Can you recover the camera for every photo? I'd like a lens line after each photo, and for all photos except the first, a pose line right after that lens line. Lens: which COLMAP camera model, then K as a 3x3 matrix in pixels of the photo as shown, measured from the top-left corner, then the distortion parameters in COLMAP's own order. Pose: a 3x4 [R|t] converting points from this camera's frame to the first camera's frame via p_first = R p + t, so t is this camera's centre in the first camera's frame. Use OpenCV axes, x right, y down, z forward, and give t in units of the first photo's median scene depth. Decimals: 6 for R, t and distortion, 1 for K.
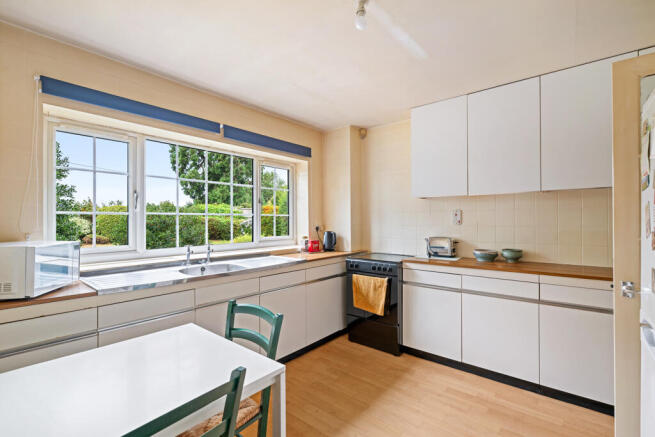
lens RADIAL K [[300.7, 0, 328.7], [0, 300.7, 219.1], [0, 0, 1]] dist [-0.004202, -0.000150]
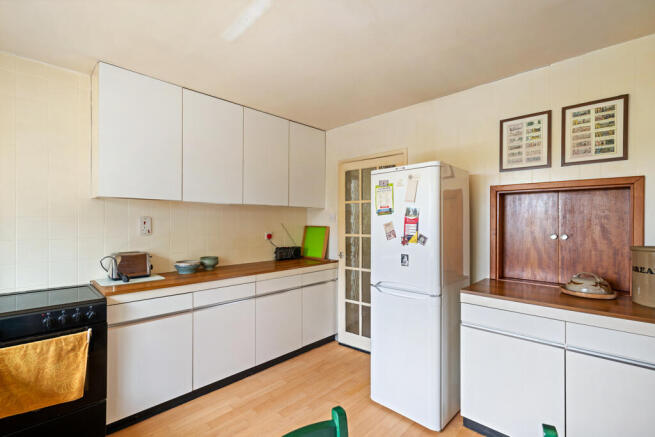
lens RADIAL K [[300.7, 0, 328.8], [0, 300.7, 220.8], [0, 0, 1]] dist [-0.004202, -0.000150]
pose [[0.063878, 0.008753, 0.997919, -0.401250], [-0.005404, 0.999950, -0.008425, -0.018003], [-0.997943, -0.004854, 0.063922, 0.526654]]
